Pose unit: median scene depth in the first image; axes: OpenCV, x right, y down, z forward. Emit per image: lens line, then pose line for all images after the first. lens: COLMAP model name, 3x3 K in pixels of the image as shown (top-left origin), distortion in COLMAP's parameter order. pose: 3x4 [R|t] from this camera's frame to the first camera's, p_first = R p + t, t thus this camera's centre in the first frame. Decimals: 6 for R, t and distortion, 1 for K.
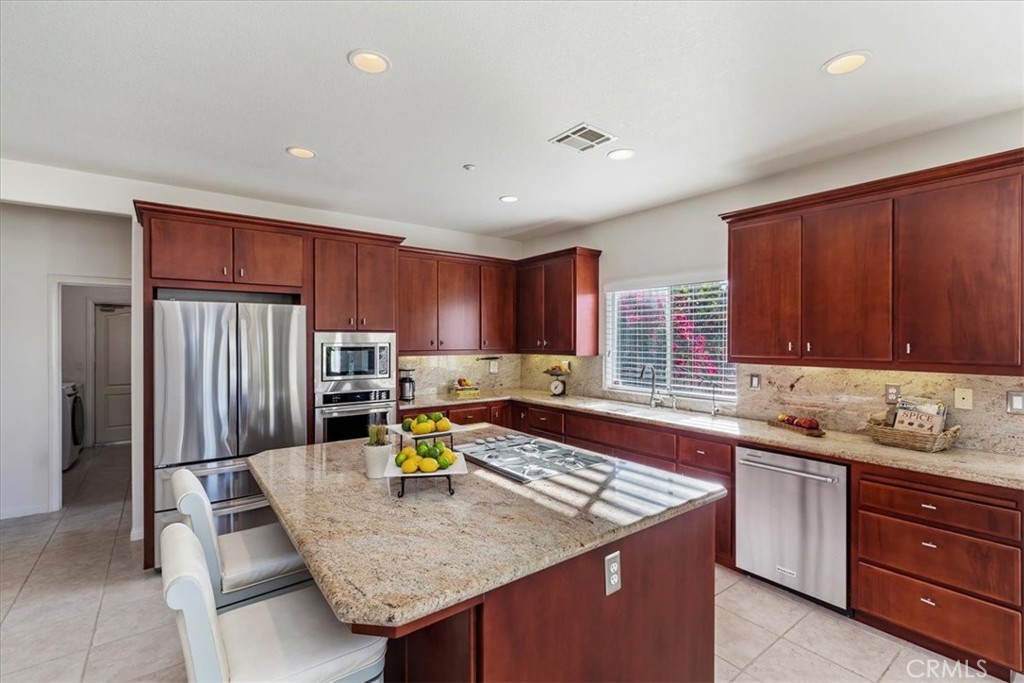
lens RADIAL K [[453.6, 0, 510.2], [0, 453.6, 344.0], [0, 0, 1]] dist [0.001698, 0.000329]
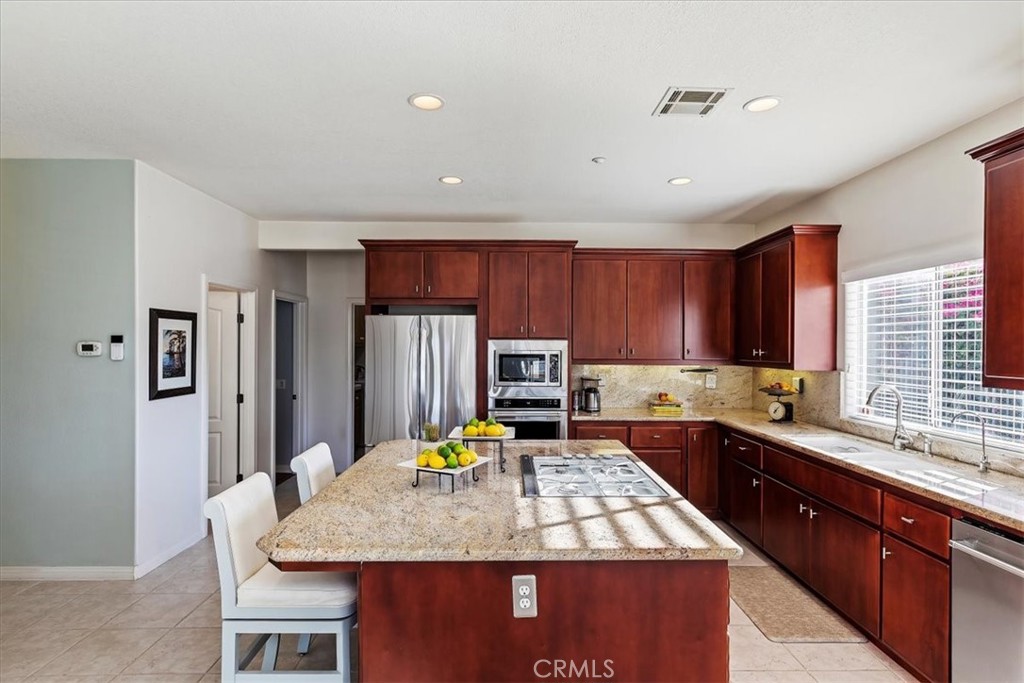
lens RADIAL K [[512.7, 0, 509.3], [0, 512.7, 352.2], [0, 0, 1]] dist [0.000771, 0.001005]
pose [[0.813349, 0.010536, -0.581680, 0.284360], [-0.010375, 0.999940, 0.003604, -0.001748], [0.581683, 0.003103, 0.813410, 0.040126]]
